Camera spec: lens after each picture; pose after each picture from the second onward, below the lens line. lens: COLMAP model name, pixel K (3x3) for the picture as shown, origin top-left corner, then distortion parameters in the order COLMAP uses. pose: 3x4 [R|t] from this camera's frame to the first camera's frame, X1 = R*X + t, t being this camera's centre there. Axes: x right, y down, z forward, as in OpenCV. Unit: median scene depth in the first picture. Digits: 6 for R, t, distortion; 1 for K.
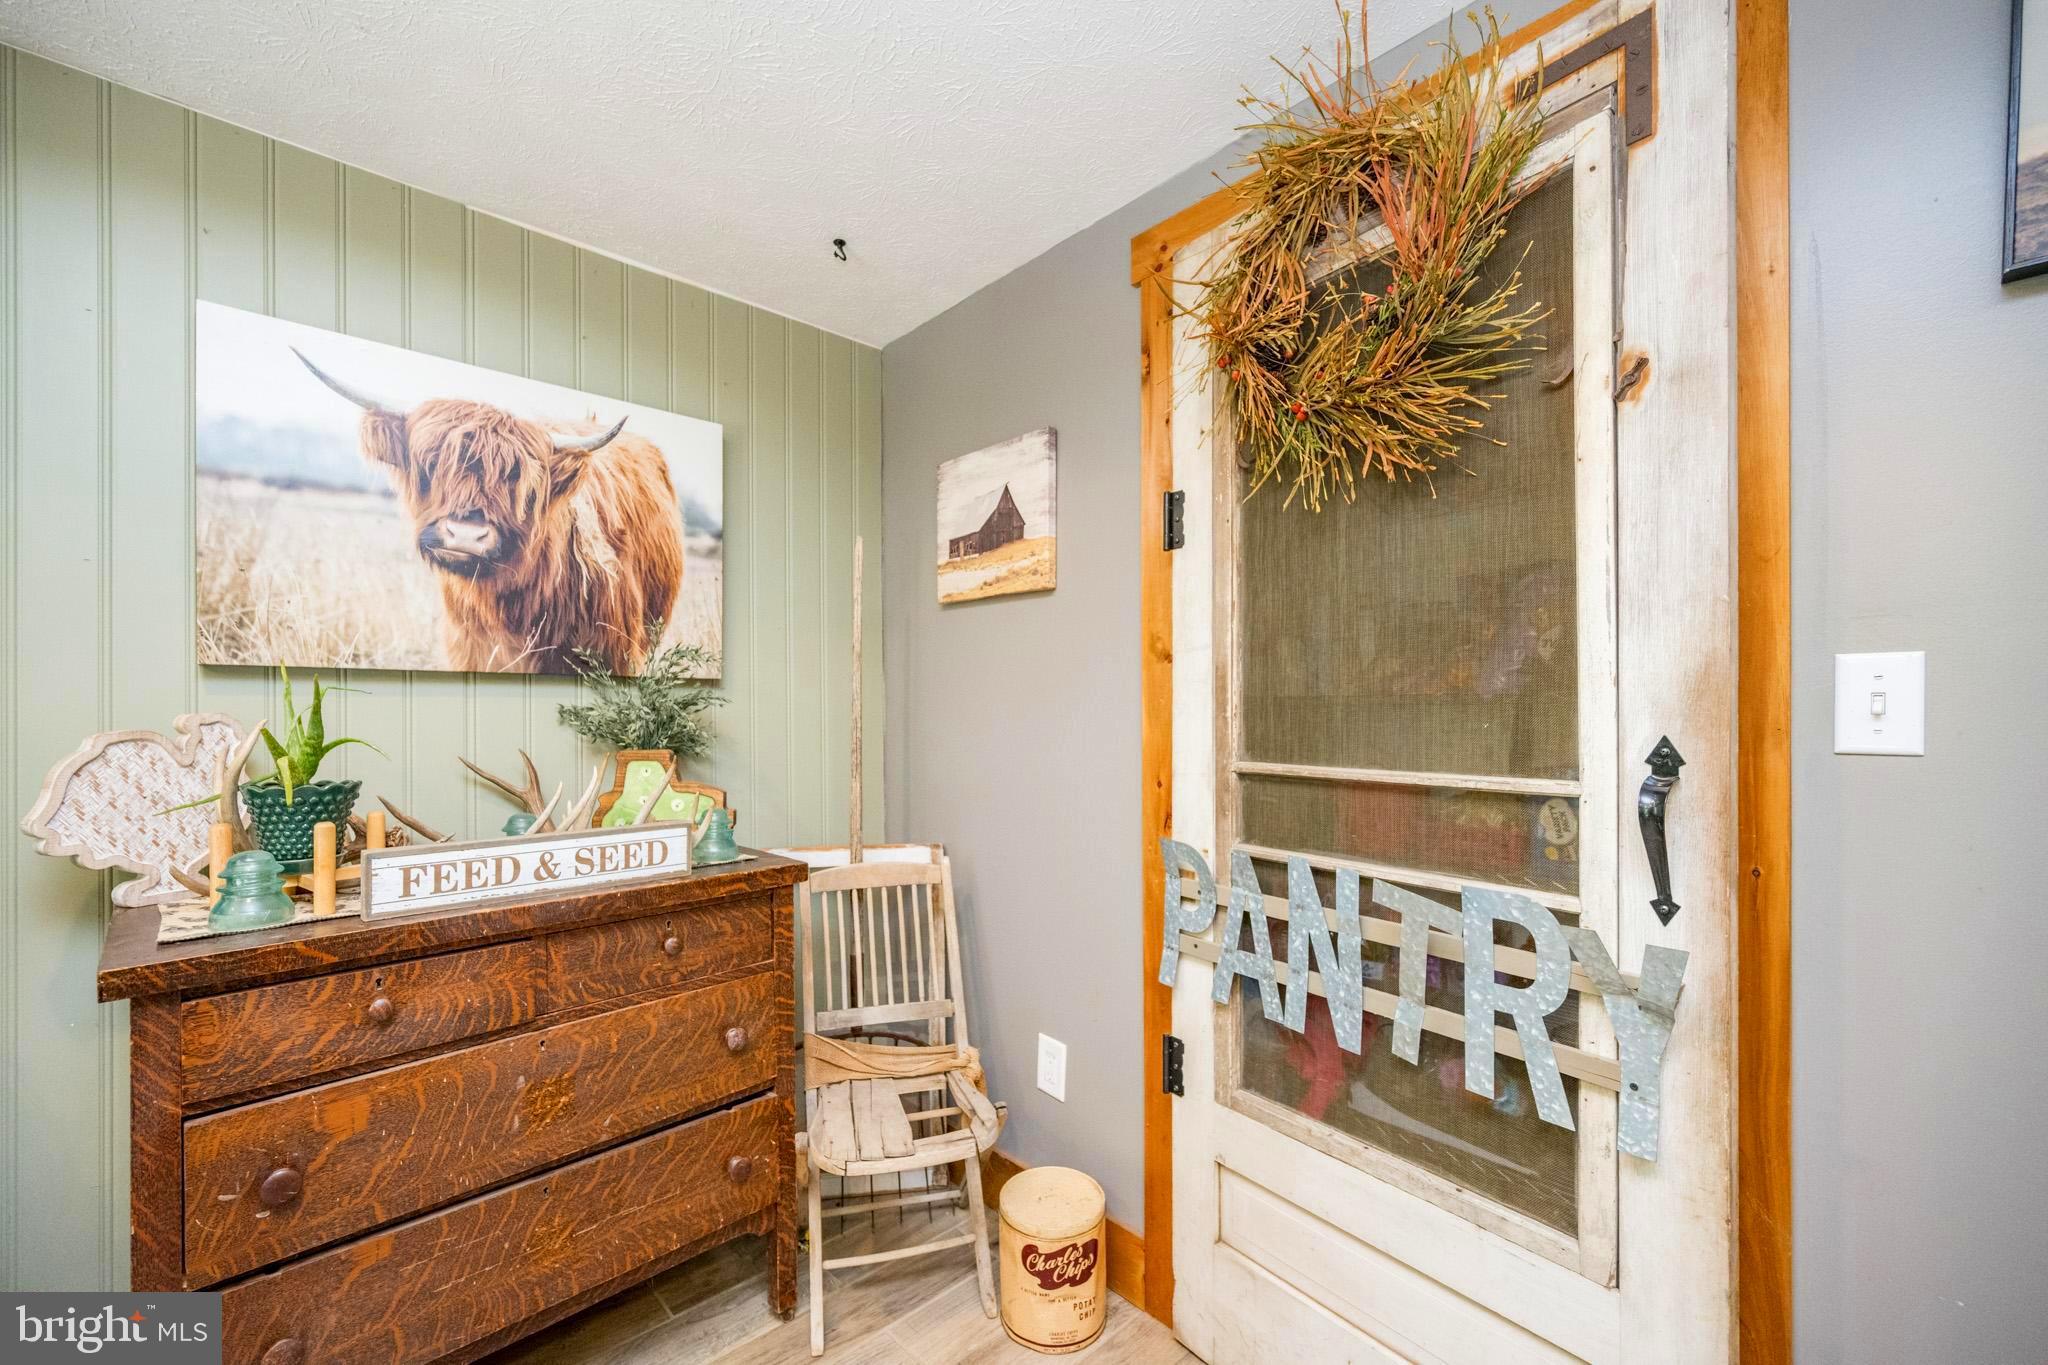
lens RADIAL K [[836.8, 0, 990.5], [0, 836.8, 706.9], [0, 0, 1]] dist [-0.001001, 0.001264]
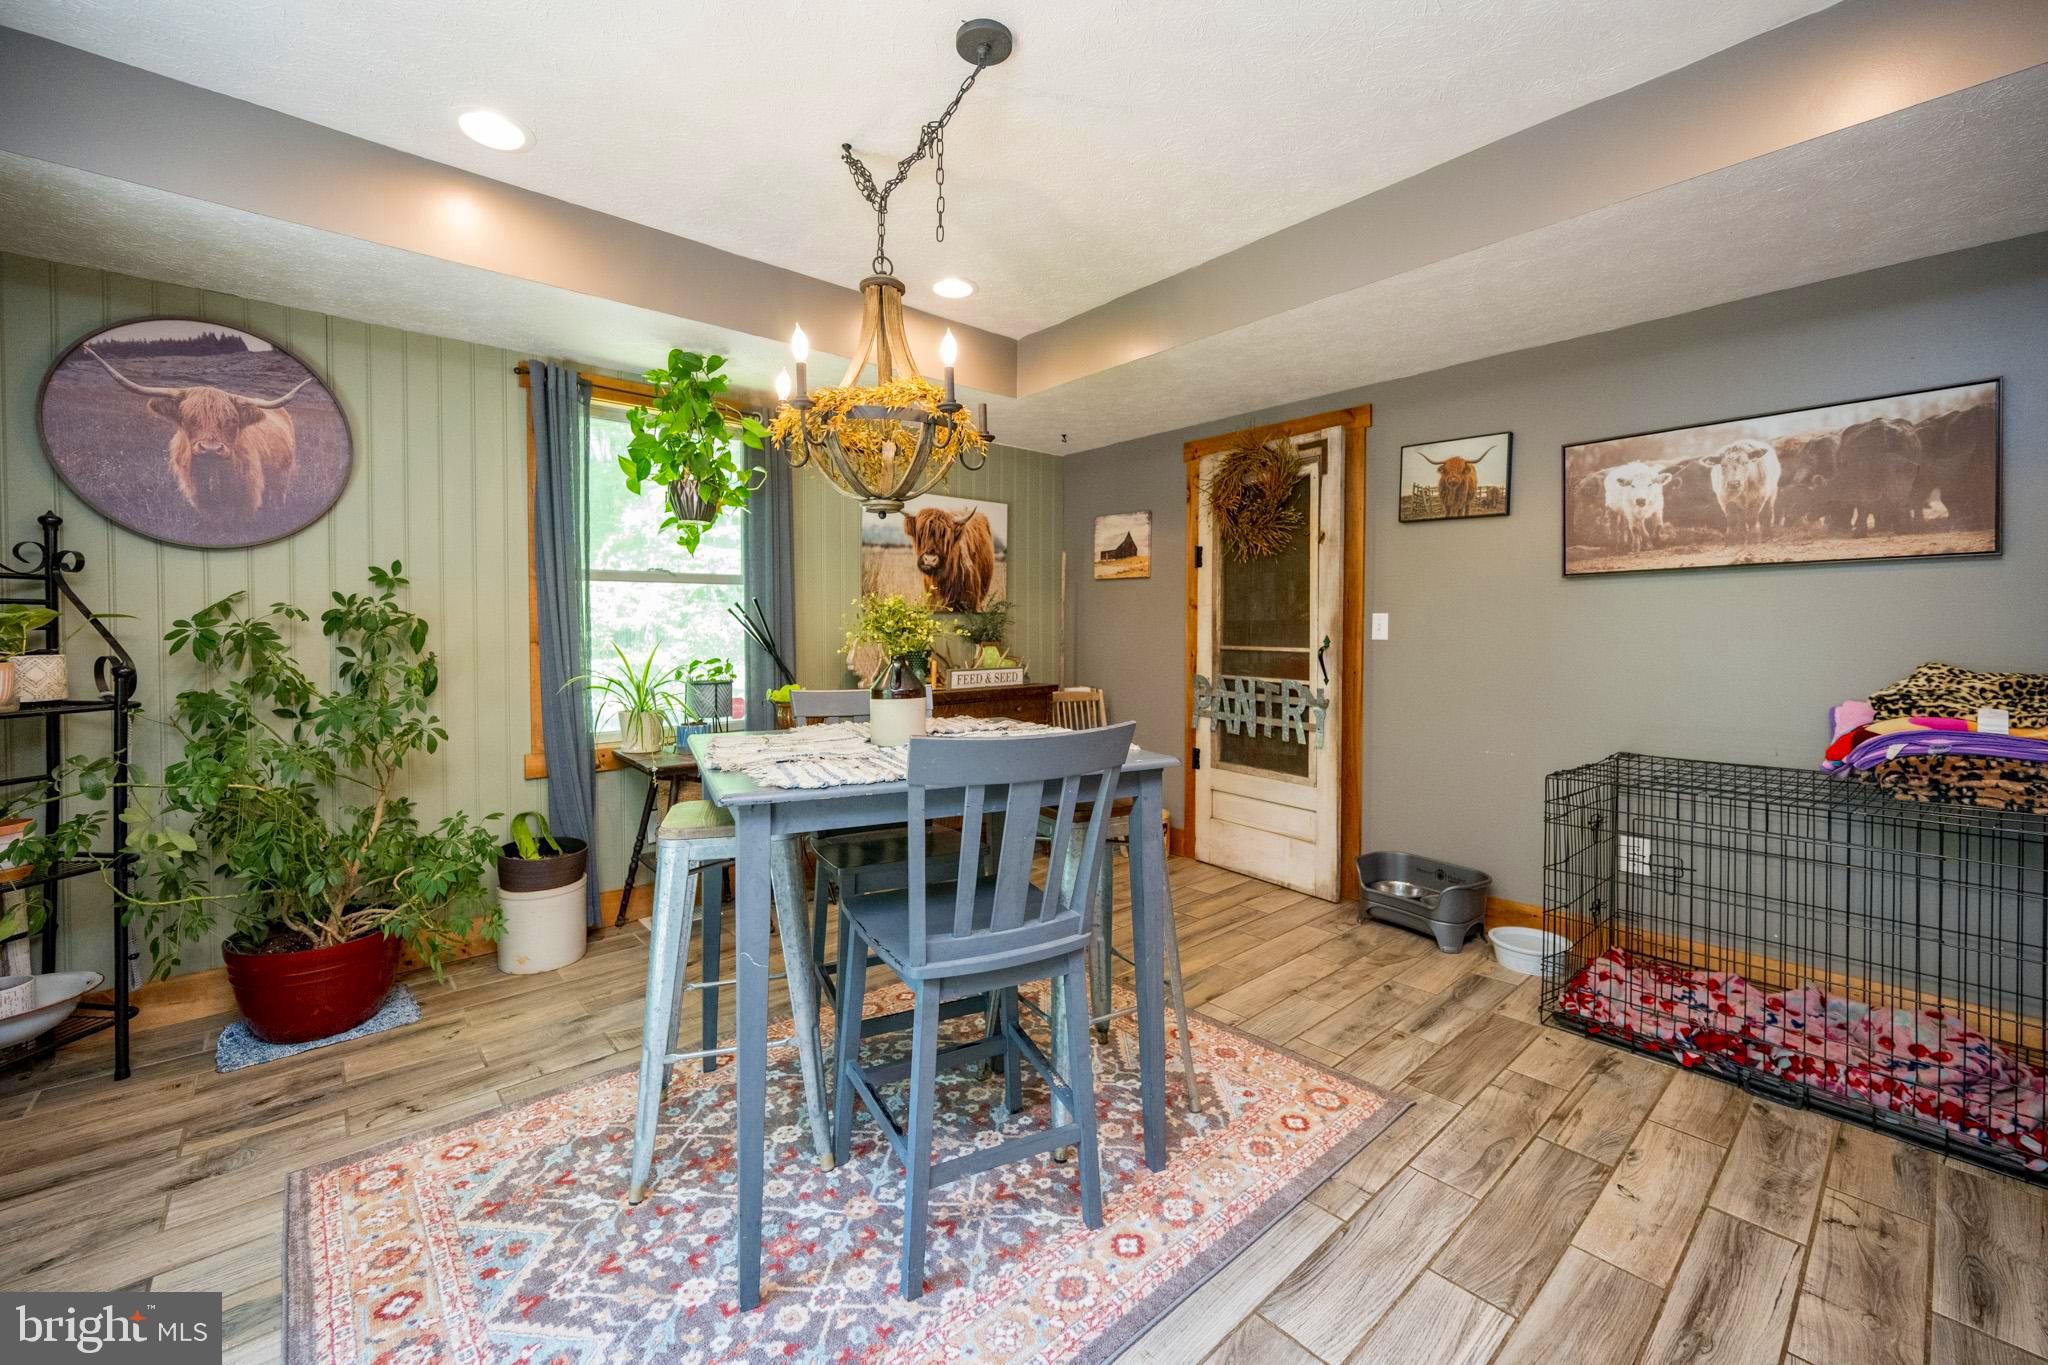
lens RADIAL K [[836.8, 0, 1004.9], [0, 836.8, 637.2], [0, 0, 1]] dist [-0.001001, 0.001264]
pose [[0.999602, 0.007247, -0.027252, -0.351602], [-0.006728, 0.999796, 0.019057, -0.012175], [0.027385, -0.018866, 0.999447, -1.833883]]
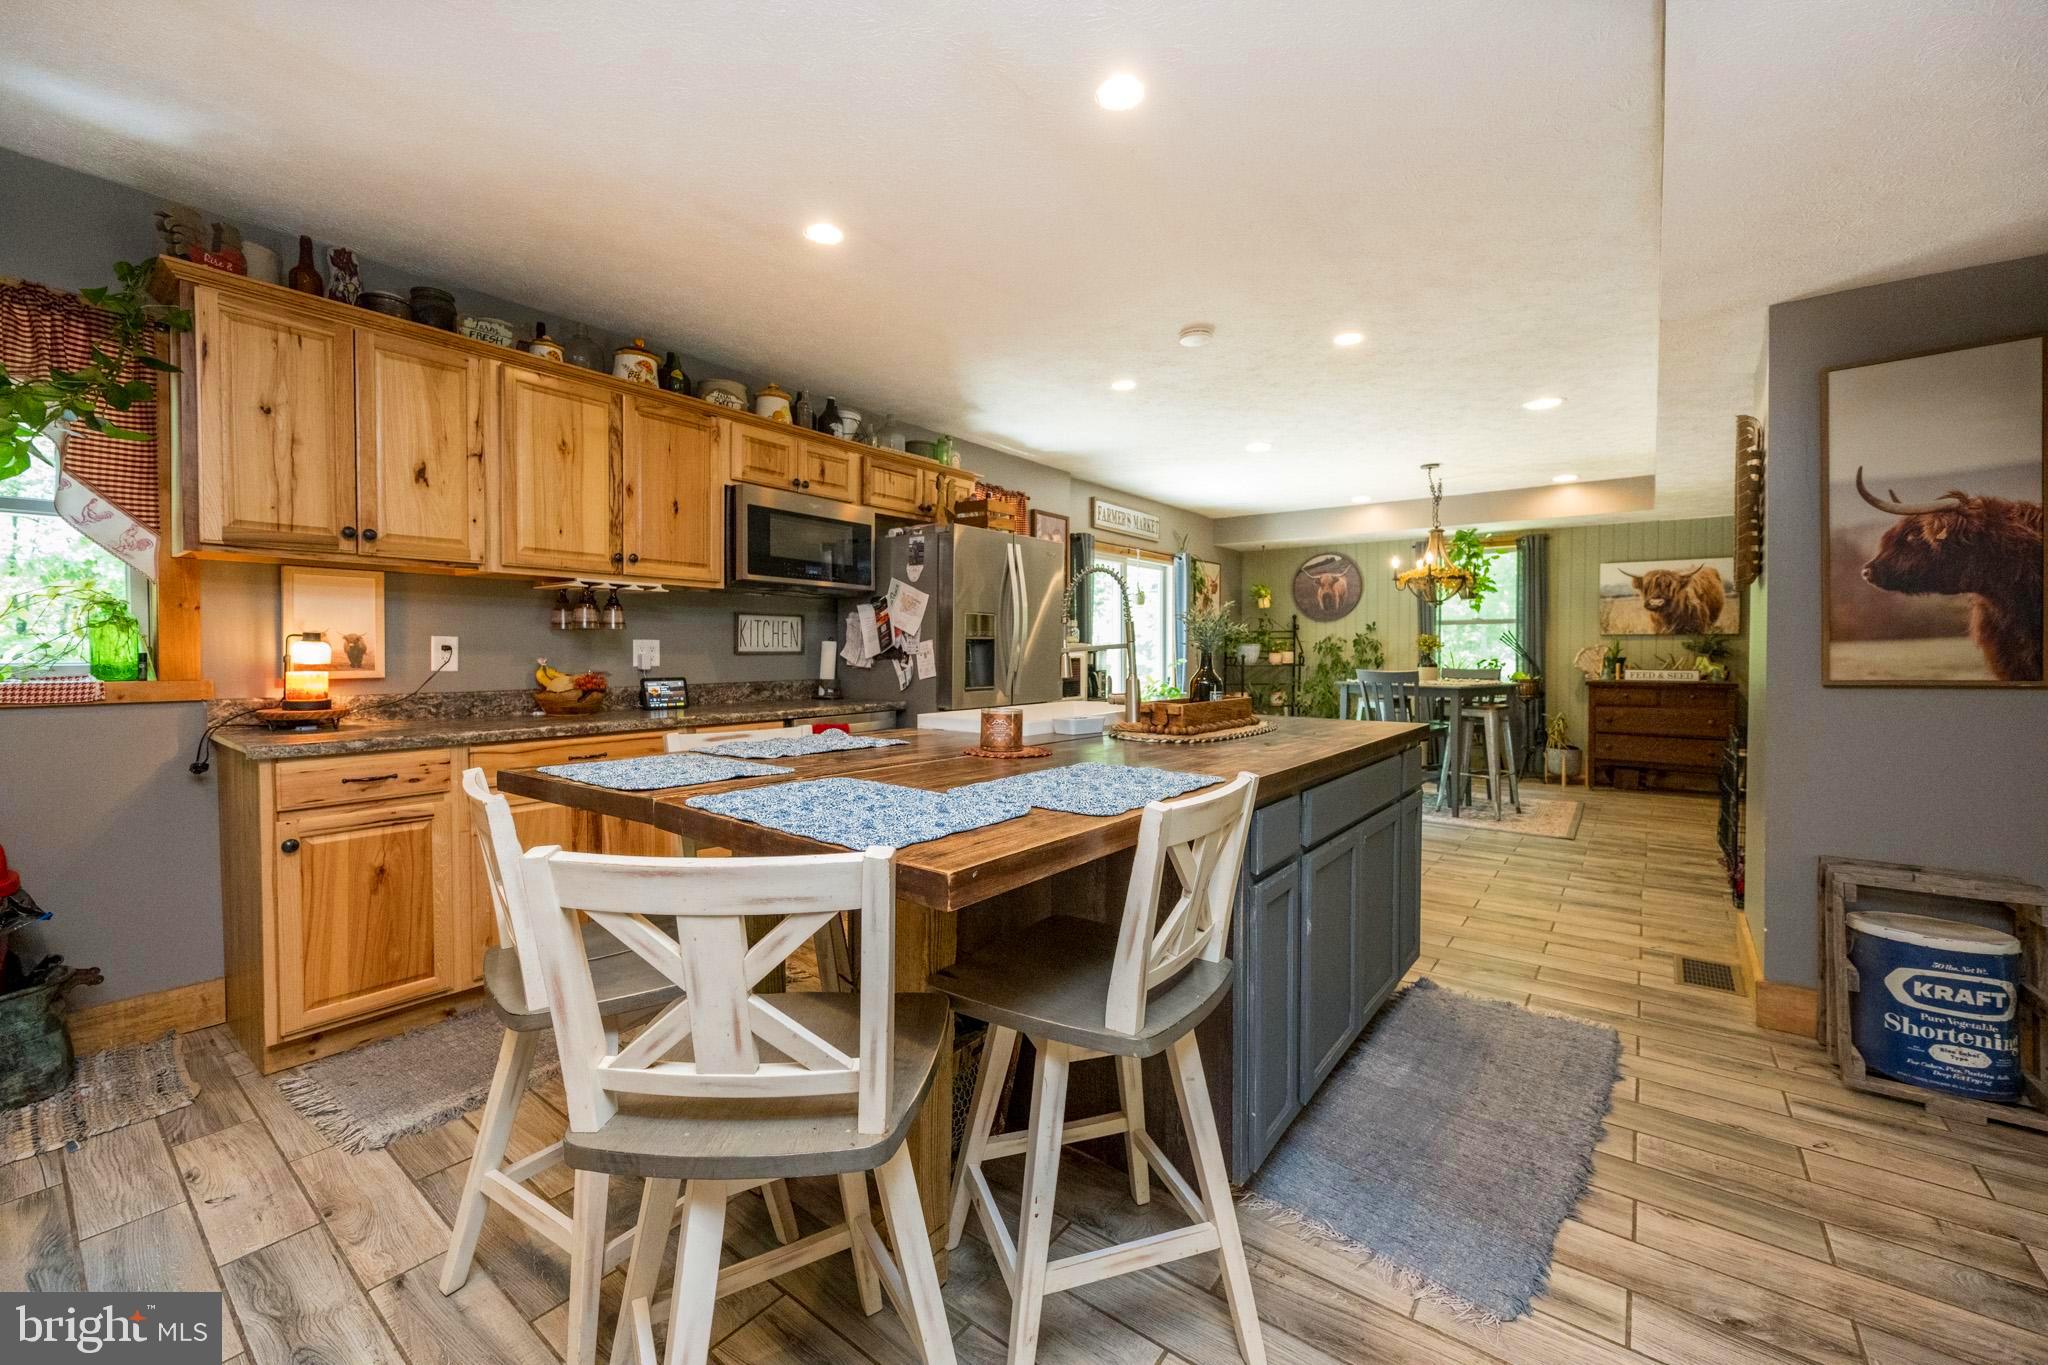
lens RADIAL K [[836.8, 0, 1045.3], [0, 836.8, 677.3], [0, 0, 1]] dist [-0.001001, 0.001264]
pose [[0.198859, 0.047202, -0.978891, 3.255000], [0.007945, 0.998729, 0.049773, -0.065415], [0.979996, -0.017675, 0.198231, -3.208057]]
